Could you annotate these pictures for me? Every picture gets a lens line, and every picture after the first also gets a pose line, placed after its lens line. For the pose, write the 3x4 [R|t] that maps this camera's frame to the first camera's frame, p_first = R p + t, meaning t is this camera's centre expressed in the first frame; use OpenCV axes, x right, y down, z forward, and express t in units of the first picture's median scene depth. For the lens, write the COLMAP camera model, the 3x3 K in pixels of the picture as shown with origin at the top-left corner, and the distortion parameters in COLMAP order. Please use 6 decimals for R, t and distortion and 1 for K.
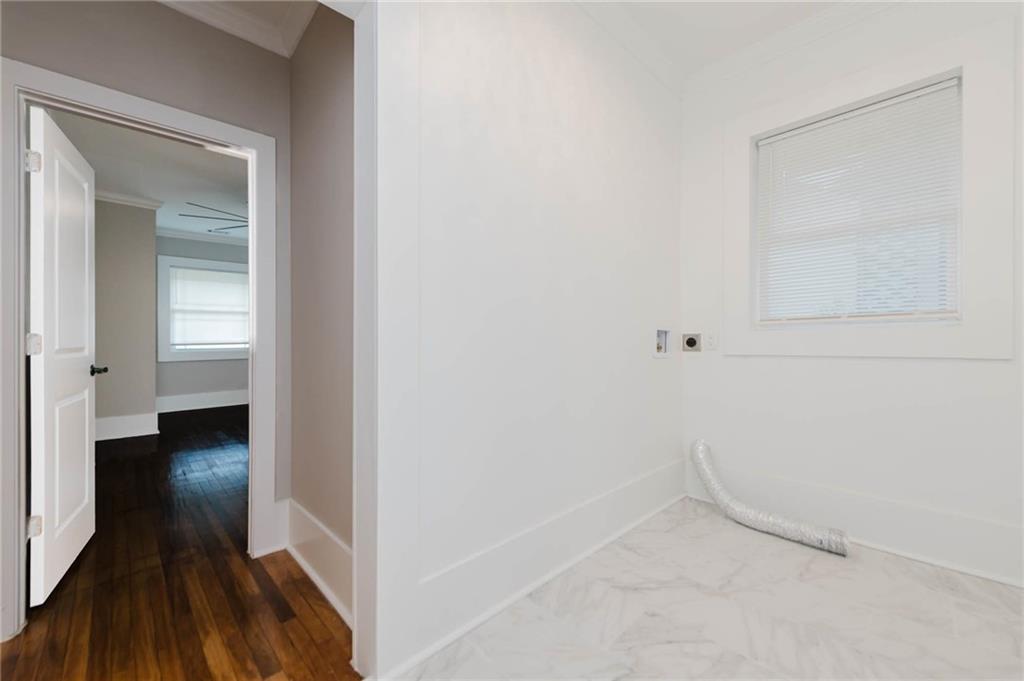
lens RADIAL K [[405.1, 0, 505.6], [0, 405.1, 340.3], [0, 0, 1]] dist [0.002473, -0.000150]
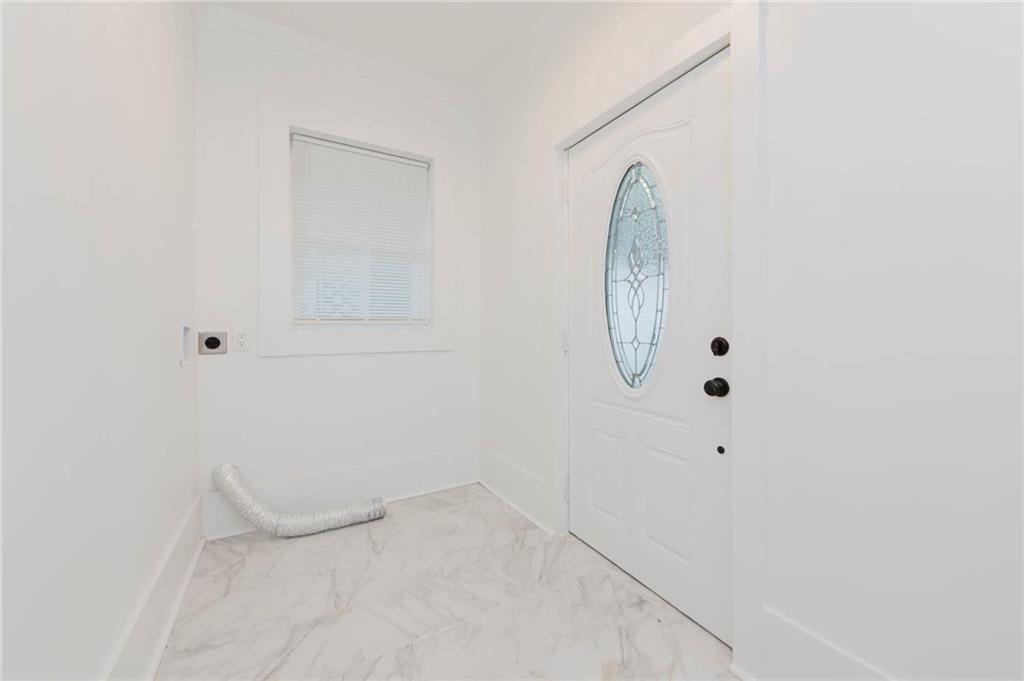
lens RADIAL K [[405.1, 0, 507.1], [0, 405.1, 335.4], [0, 0, 1]] dist [0.002473, -0.000150]
pose [[0.208907, 0.003287, 0.977930, -0.227041], [0.005237, 0.999976, -0.004480, -0.003463], [-0.977922, 0.006057, 0.208885, 0.319731]]
